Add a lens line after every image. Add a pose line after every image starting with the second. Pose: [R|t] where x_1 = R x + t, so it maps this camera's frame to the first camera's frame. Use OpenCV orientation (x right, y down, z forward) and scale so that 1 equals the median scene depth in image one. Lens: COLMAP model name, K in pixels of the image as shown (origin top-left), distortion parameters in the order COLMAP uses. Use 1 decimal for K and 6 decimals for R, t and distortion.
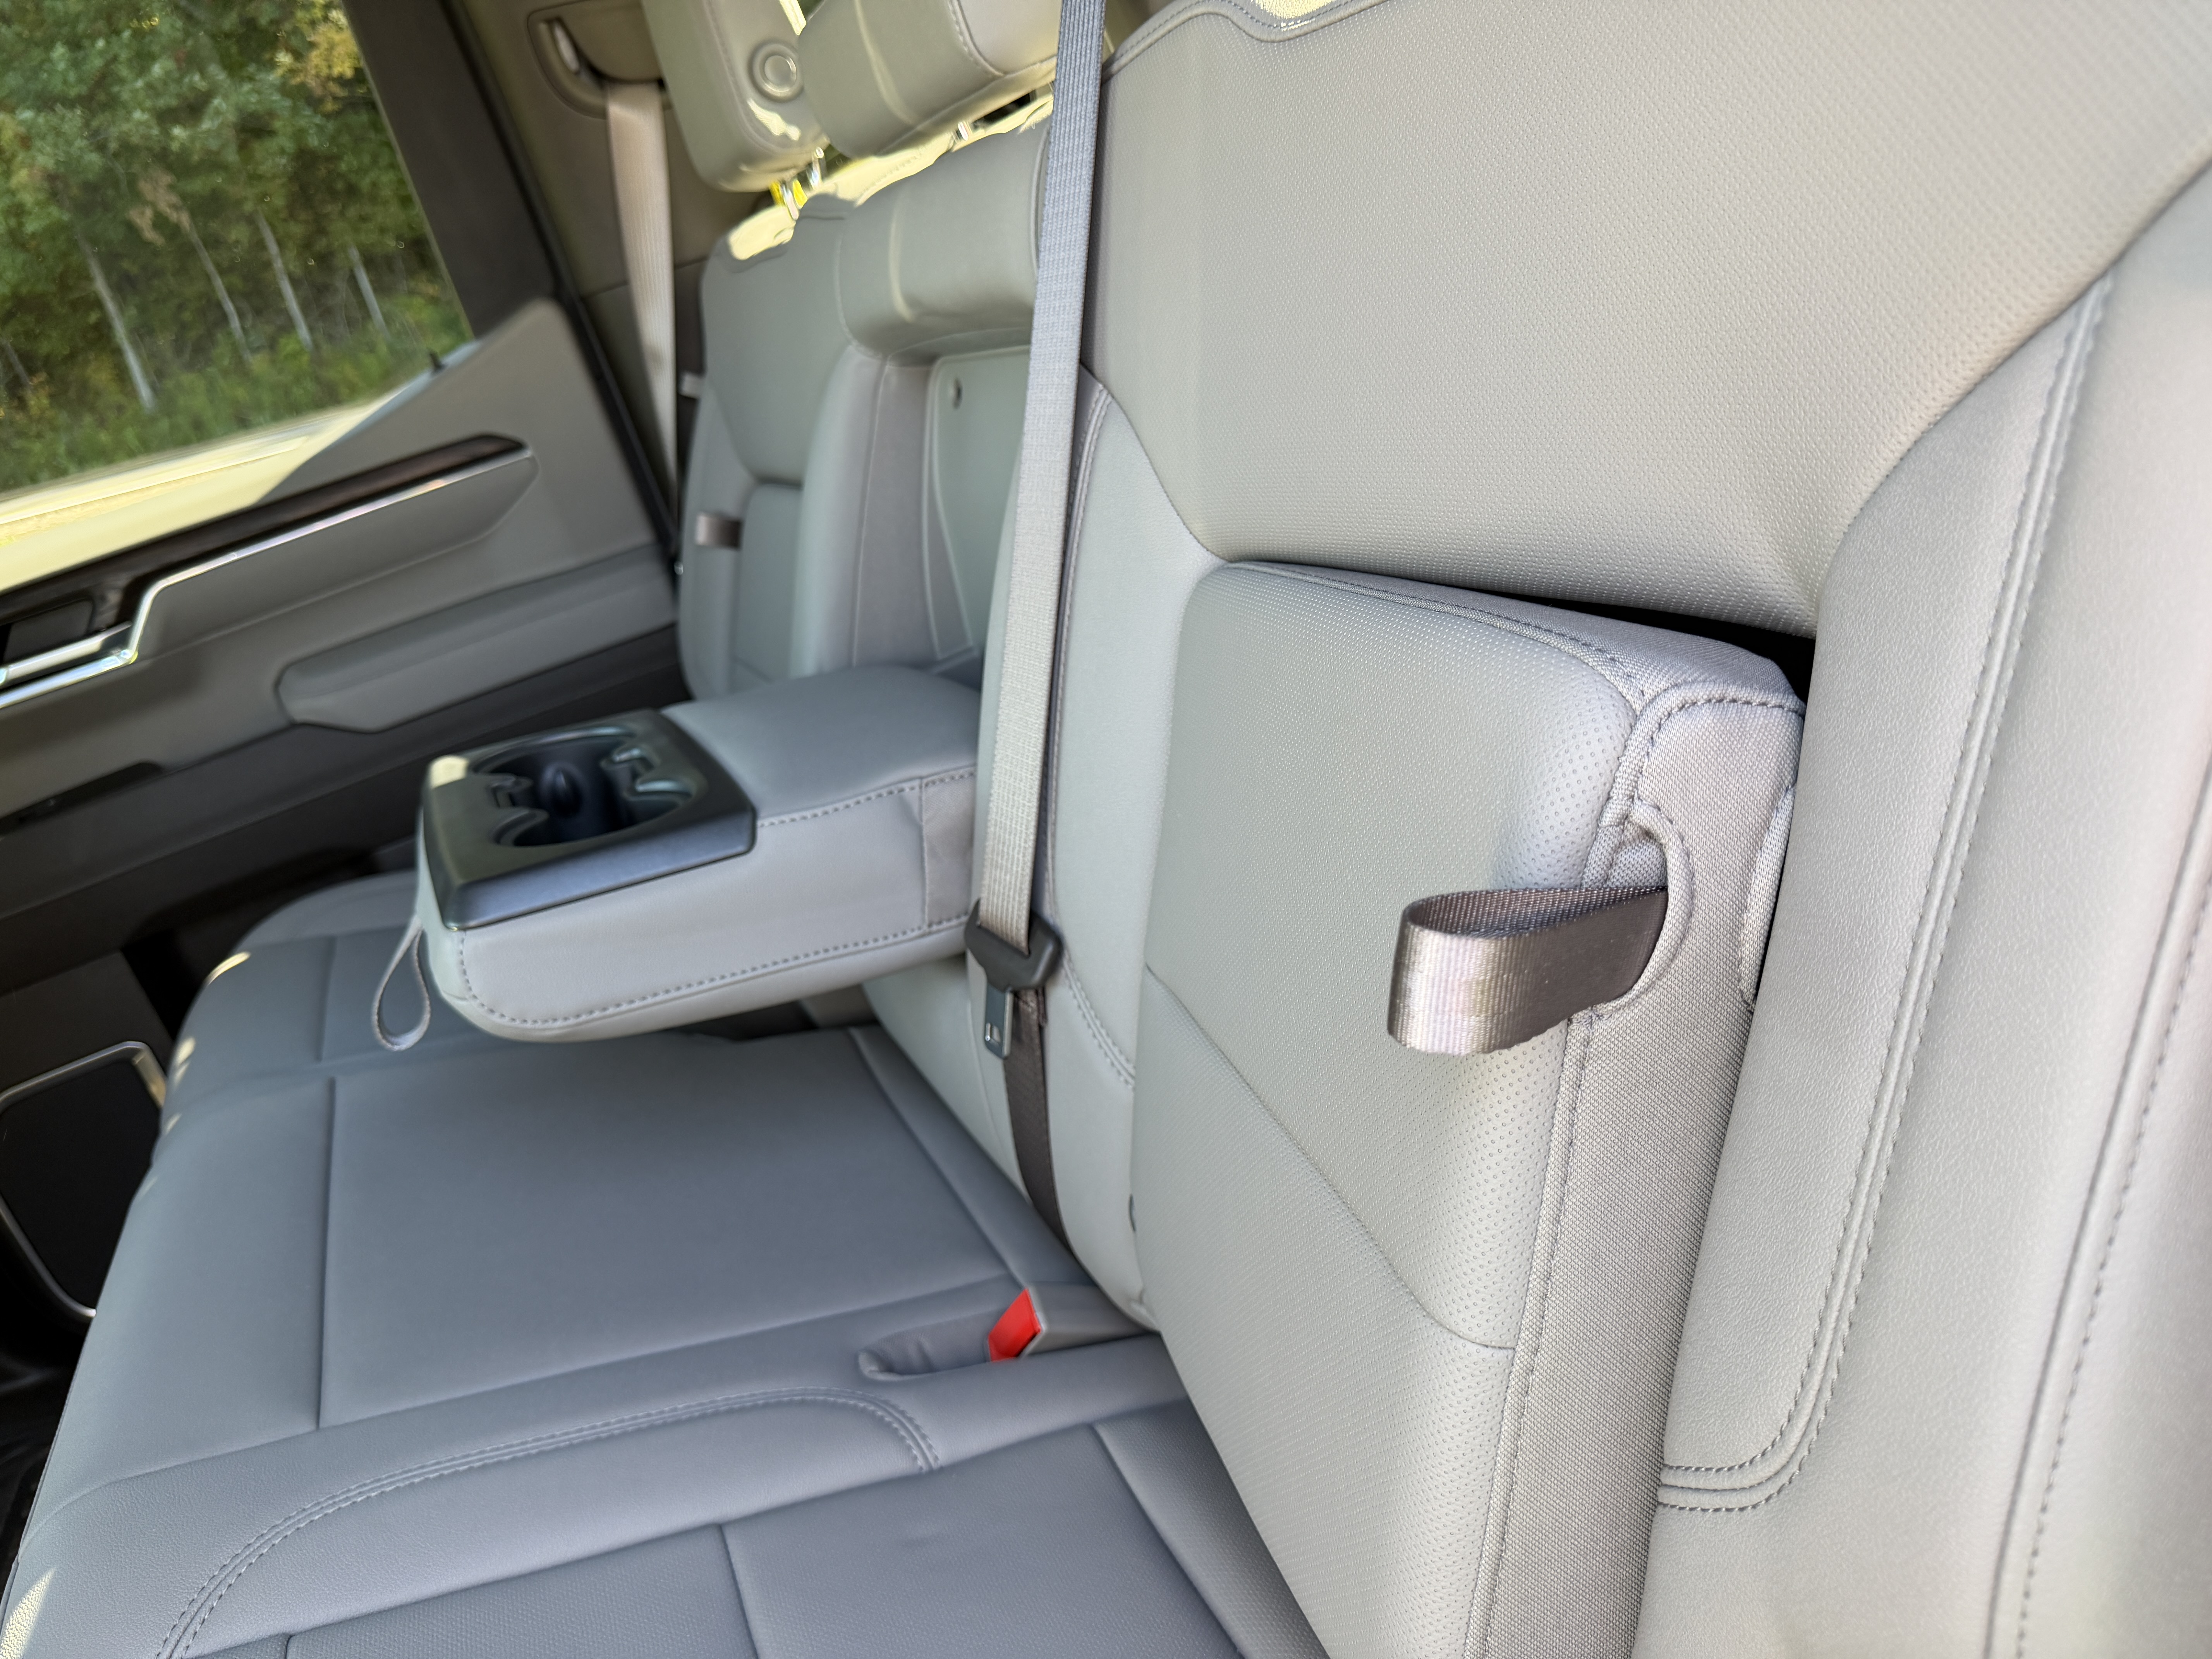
lens RADIAL K [[1561.2, 0, 1109.7], [0, 1561.2, 819.6], [0, 0, 1]] dist [-0.001816, -0.004000]
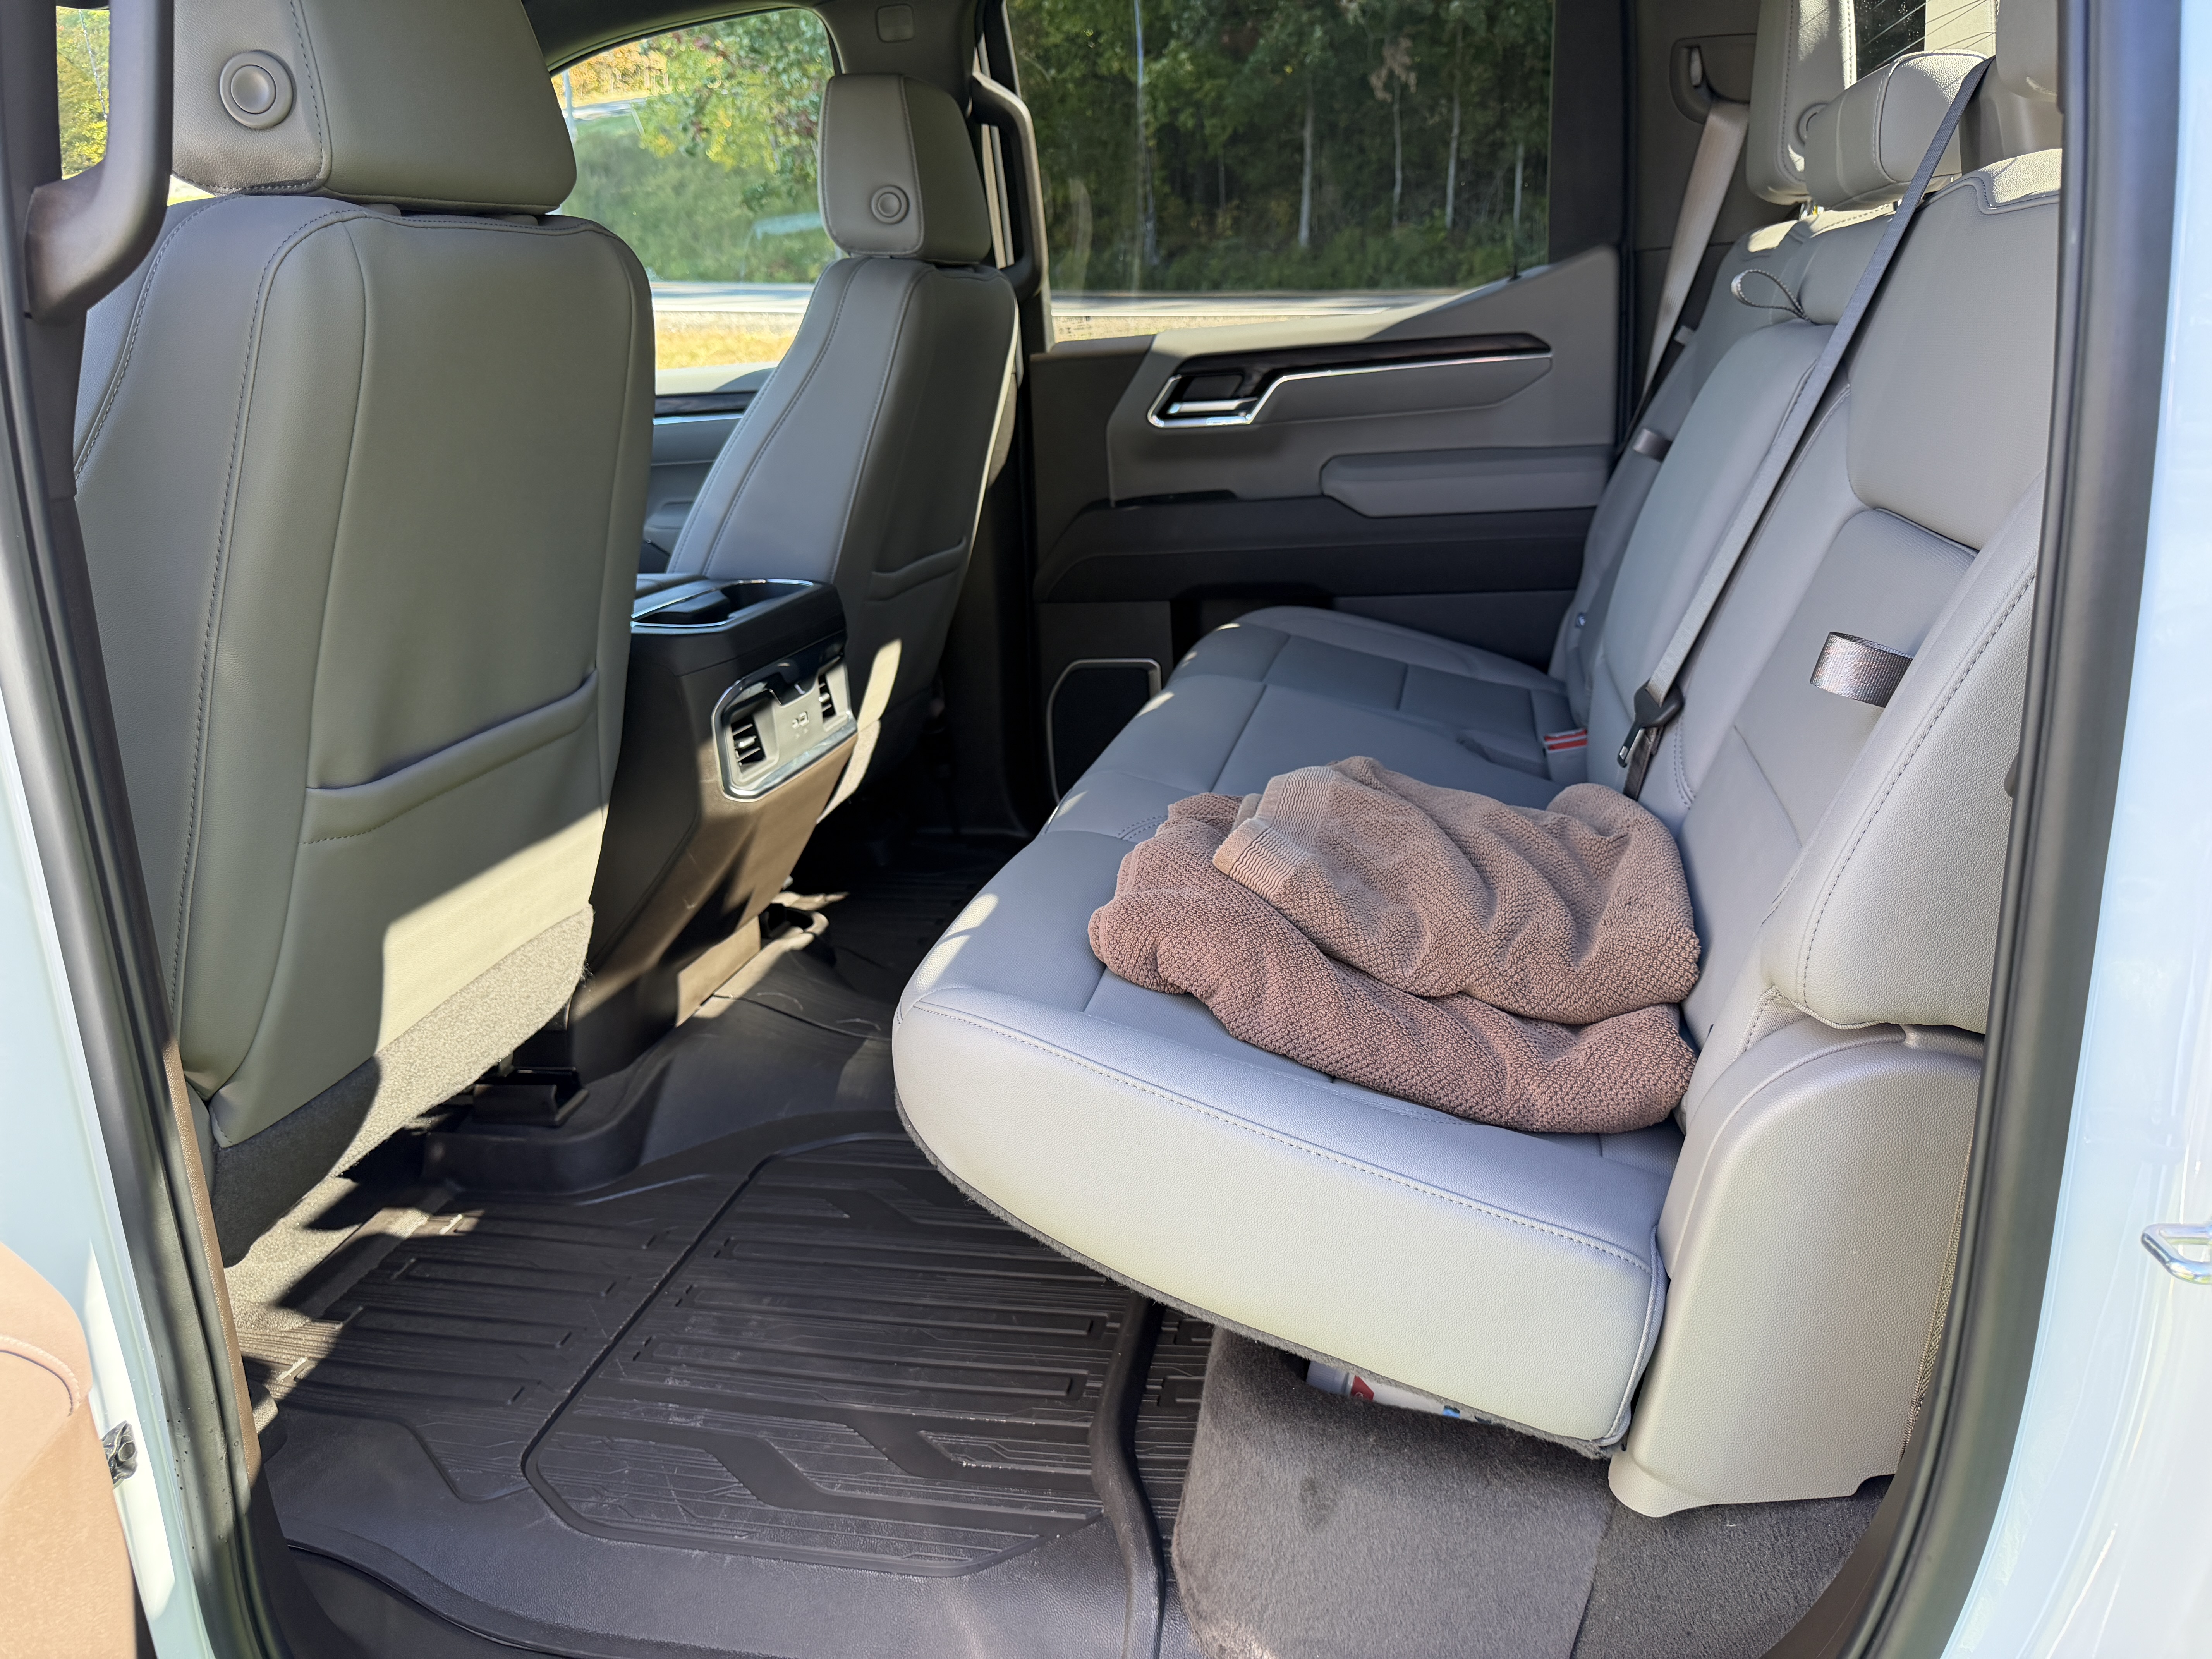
lens RADIAL K [[1561.2, 0, 1113.6], [0, 1561.2, 837.5], [0, 0, 1]] dist [-0.001816, -0.004000]
pose [[0.772896, 0.400374, -0.492273, 0.166578], [-0.374887, 0.914052, 0.154821, 0.078774], [0.511949, 0.064886, 0.856562, -0.319437]]
